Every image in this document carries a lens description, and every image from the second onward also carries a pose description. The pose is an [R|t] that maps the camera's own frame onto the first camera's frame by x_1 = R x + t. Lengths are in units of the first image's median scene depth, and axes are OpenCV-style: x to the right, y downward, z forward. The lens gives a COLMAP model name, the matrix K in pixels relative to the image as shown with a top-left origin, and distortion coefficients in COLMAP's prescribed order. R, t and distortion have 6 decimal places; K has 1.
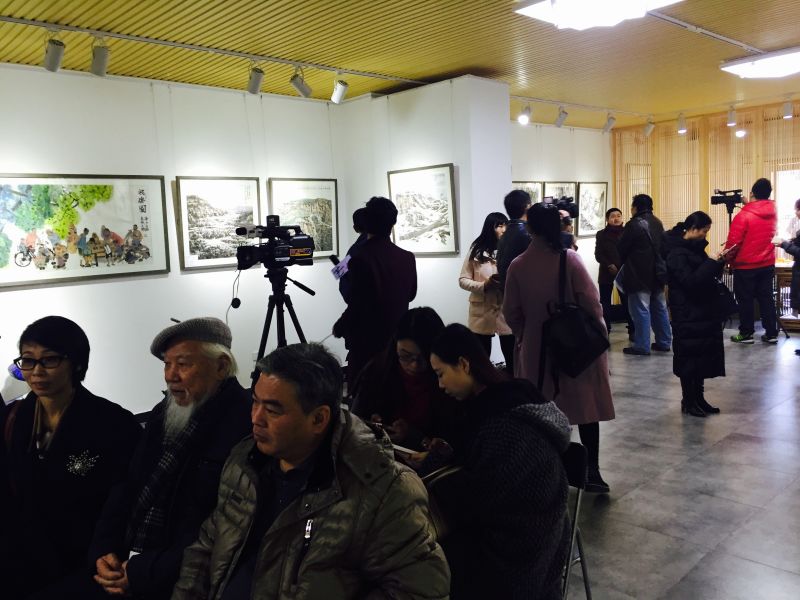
lens RADIAL K [[678.2, 0, 407.6], [0, 678.2, 284.5], [0, 0, 1]] dist [0.088445, -0.100452]
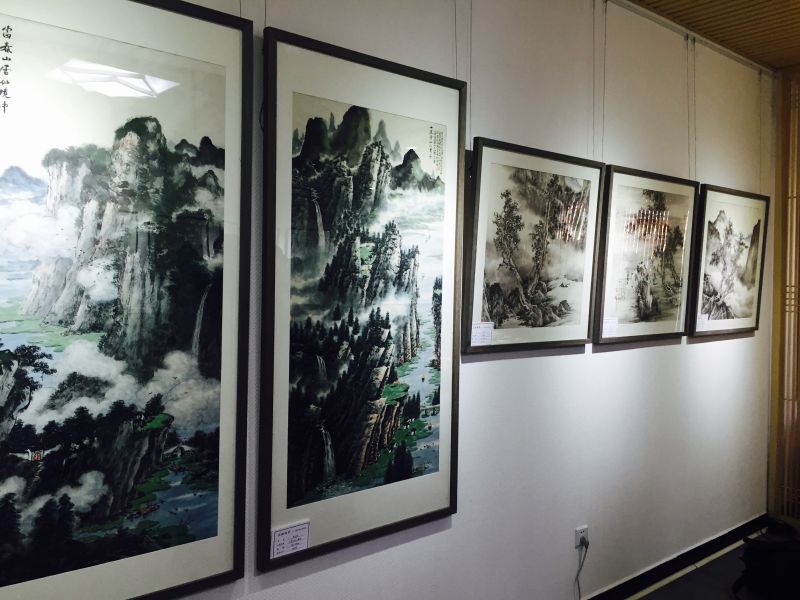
lens RADIAL K [[678.2, 0, 404.1], [0, 678.2, 294.5], [0, 0, 1]] dist [0.088445, -0.100452]
pose [[0.995656, 0.066741, -0.064919, 0.175525], [-0.070785, 0.995555, -0.062127, -0.085740], [0.060484, 0.066453, 0.995955, 0.919439]]
